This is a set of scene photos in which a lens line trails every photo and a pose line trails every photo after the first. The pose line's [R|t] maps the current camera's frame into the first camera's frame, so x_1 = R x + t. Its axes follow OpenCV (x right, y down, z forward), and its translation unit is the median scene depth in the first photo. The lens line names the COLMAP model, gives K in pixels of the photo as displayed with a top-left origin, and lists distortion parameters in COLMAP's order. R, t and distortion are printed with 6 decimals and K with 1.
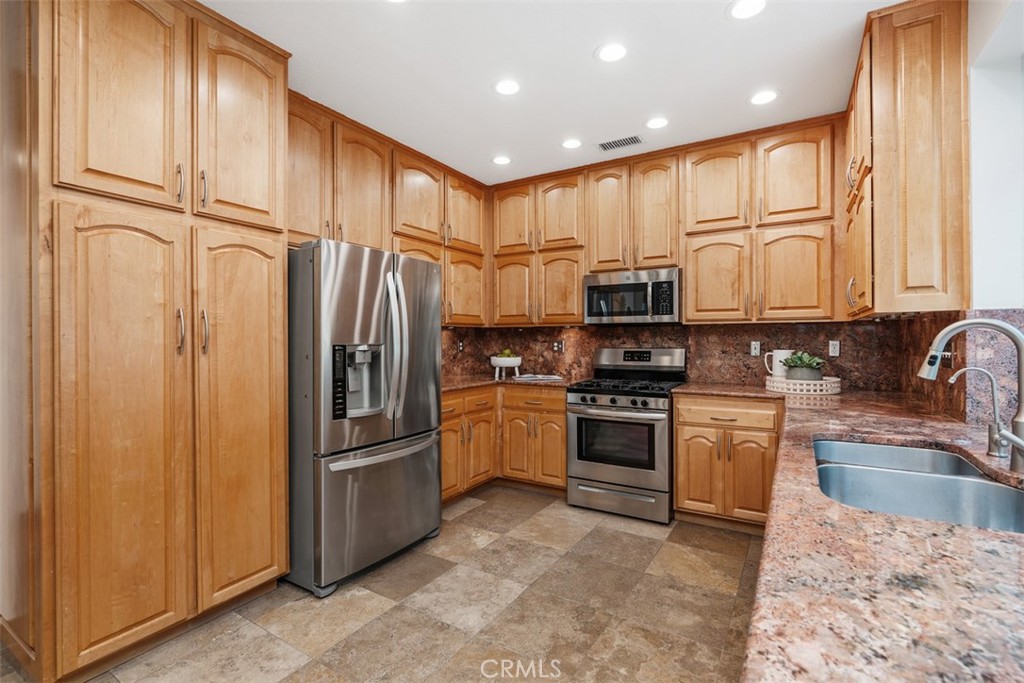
lens RADIAL K [[464.0, 0, 505.7], [0, 464.0, 338.9], [0, 0, 1]] dist [-0.010261, 0.004003]
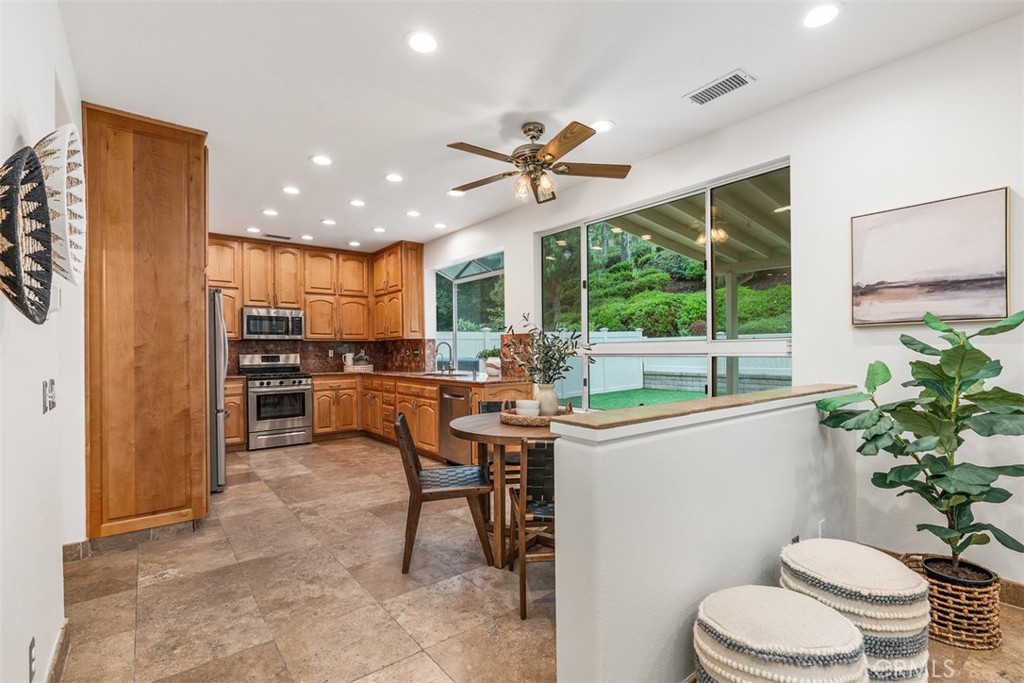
lens RADIAL K [[464.0, 0, 507.6], [0, 464.0, 354.6], [0, 0, 1]] dist [-0.010261, 0.004003]
pose [[0.343679, -0.006715, 0.939063, -1.184930], [0.009096, 0.999951, 0.003821, 0.027398], [-0.939043, 0.007228, 0.343723, -0.449219]]
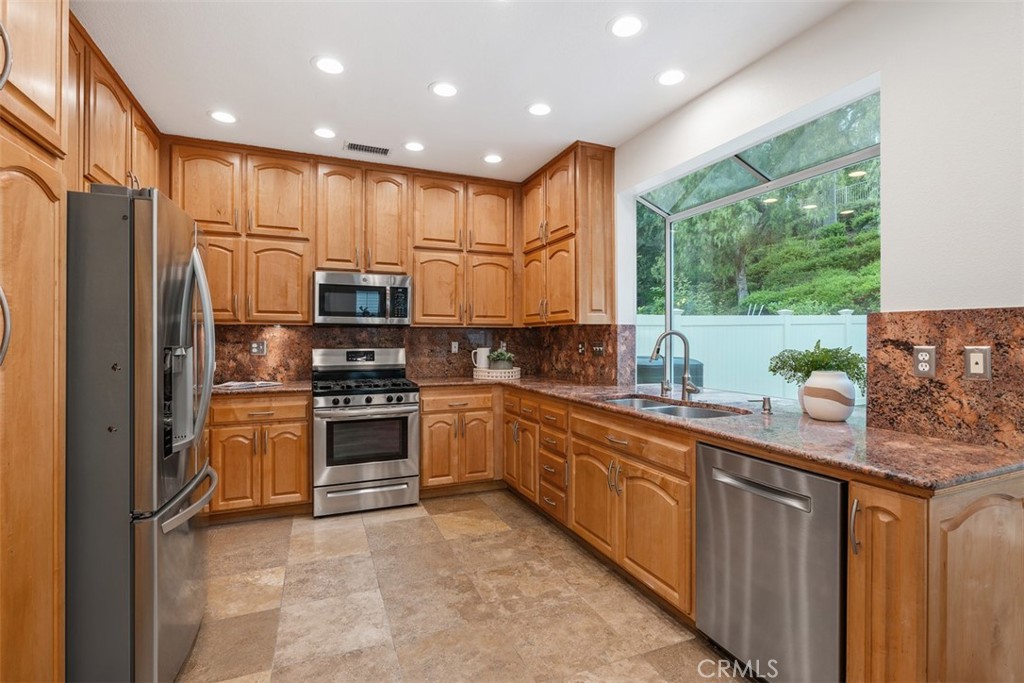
lens RADIAL K [[483.3, 0, 519.3], [0, 483.3, 336.8], [0, 0, 1]] dist [-0.005711, 0.002234]
pose [[0.574991, 0.006784, 0.818131, -0.465782], [-0.002030, 0.999974, -0.006865, 0.001031], [-0.818157, 0.002287, 0.574990, 0.118283]]
